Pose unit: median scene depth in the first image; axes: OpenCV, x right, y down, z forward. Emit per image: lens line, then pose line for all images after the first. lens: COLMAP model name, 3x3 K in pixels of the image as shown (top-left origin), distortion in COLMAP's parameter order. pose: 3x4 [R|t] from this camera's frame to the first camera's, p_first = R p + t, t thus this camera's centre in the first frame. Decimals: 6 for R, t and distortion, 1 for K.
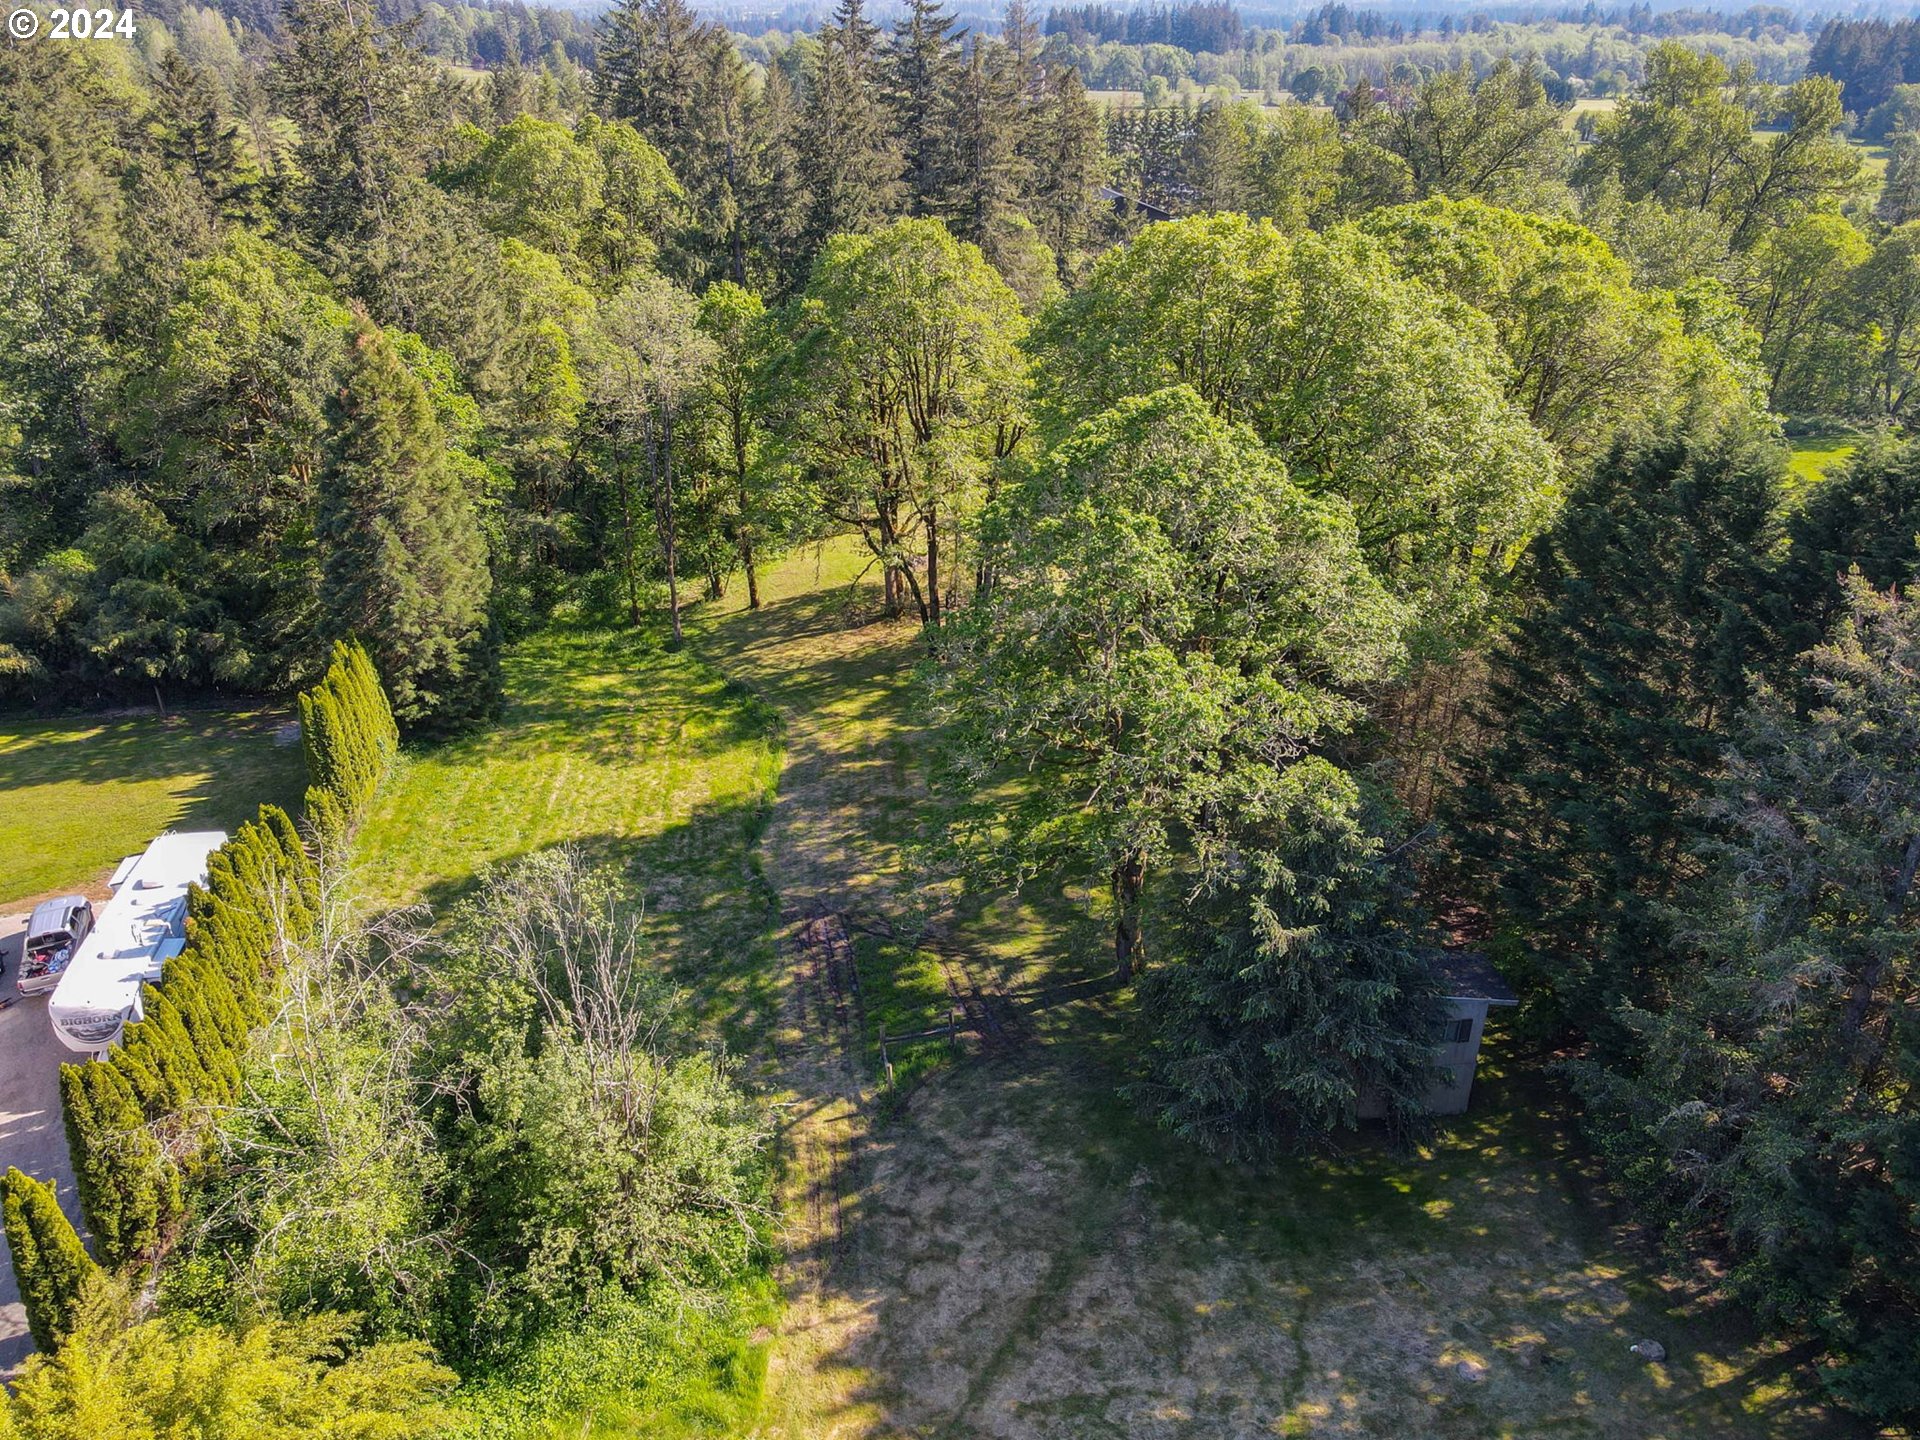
lens RADIAL K [[1421.1, 0, 949.5], [0, 1421.1, 704.9], [0, 0, 1]] dist [0.010825, 0.020202]
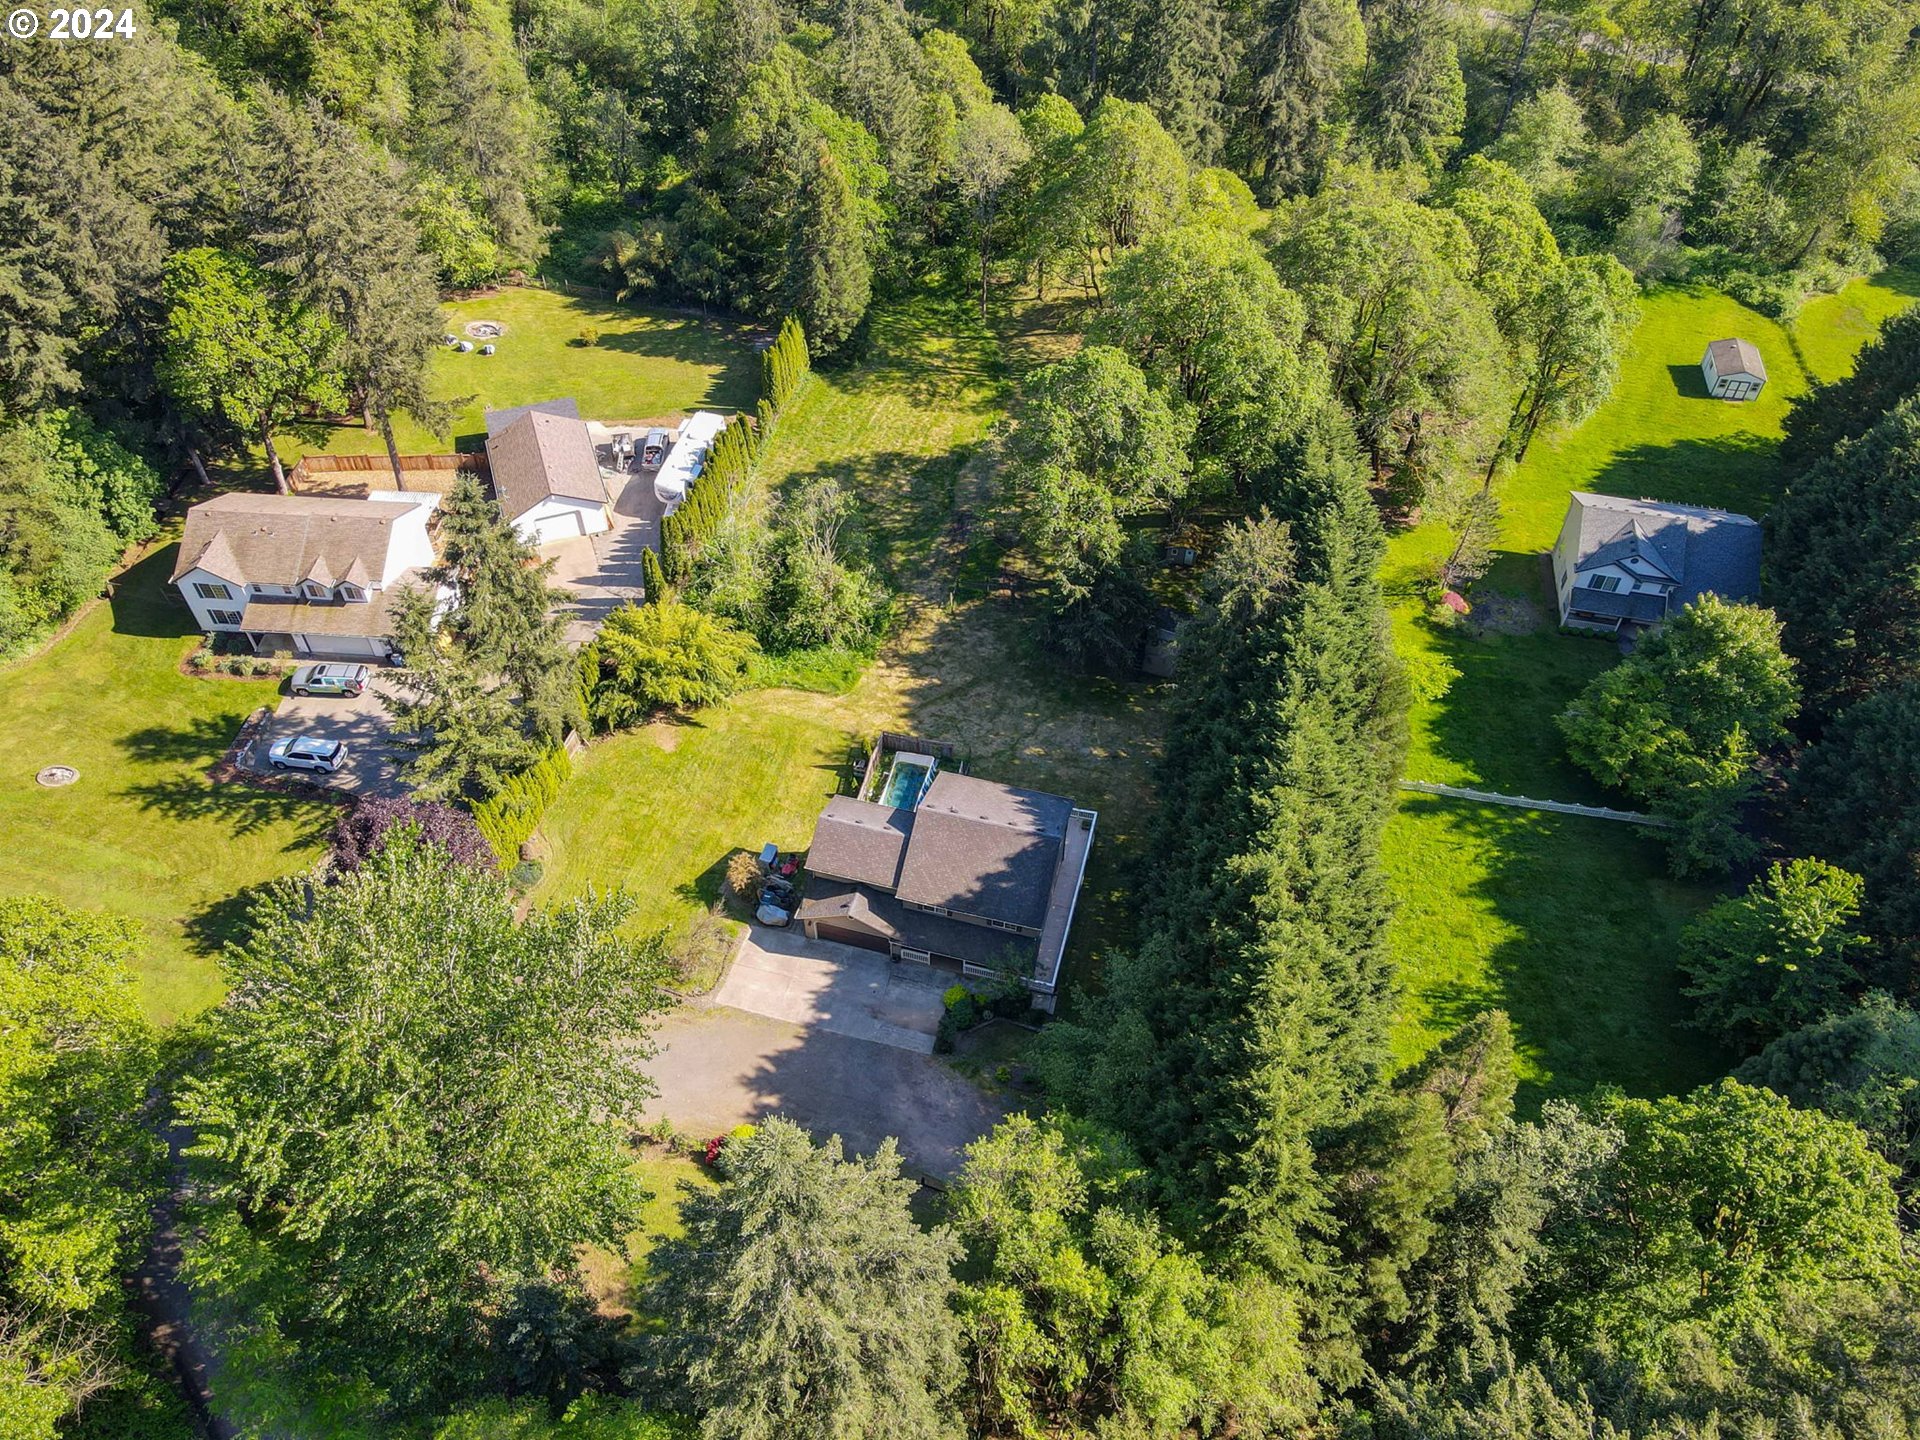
lens RADIAL K [[1421.1, 0, 924.9], [0, 1421.1, 716.9], [0, 0, 1]] dist [0.010825, 0.020202]
pose [[0.919585, 0.295043, -0.259446, 0.630903], [-0.183837, 0.906727, 0.379539, -0.484351], [0.347227, -0.301323, 0.888053, -1.274320]]
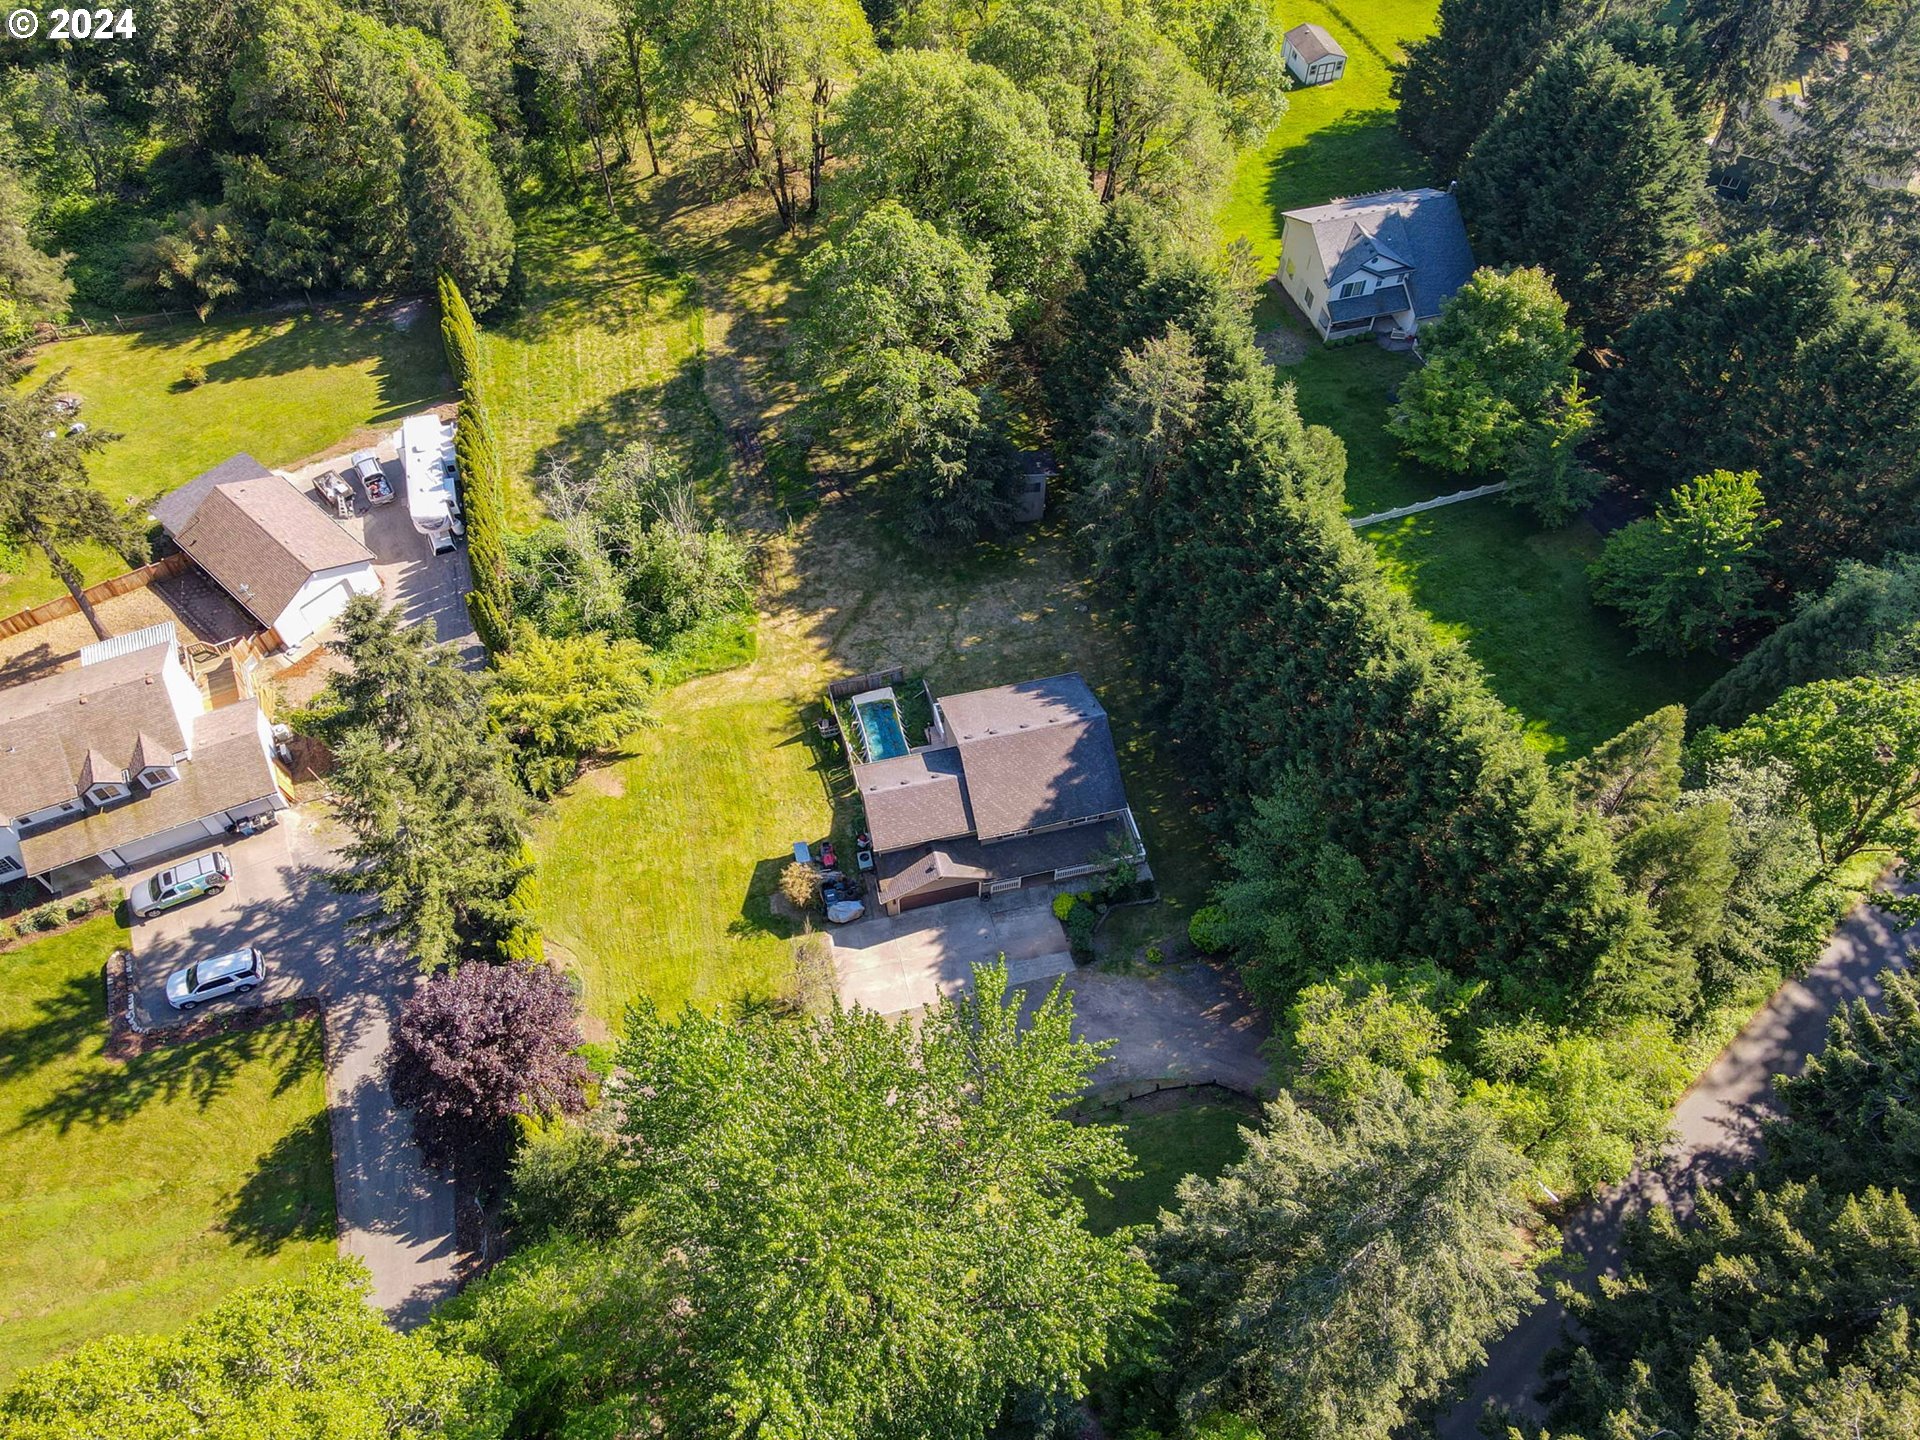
lens RADIAL K [[1421.1, 0, 947.0], [0, 1421.1, 727.7], [0, 0, 1]] dist [0.010825, 0.020202]
pose [[0.994853, -0.077091, 0.065759, 0.031730], [0.037561, 0.883313, 0.467277, -0.511320], [-0.094108, -0.462402, 0.881662, -1.202920]]
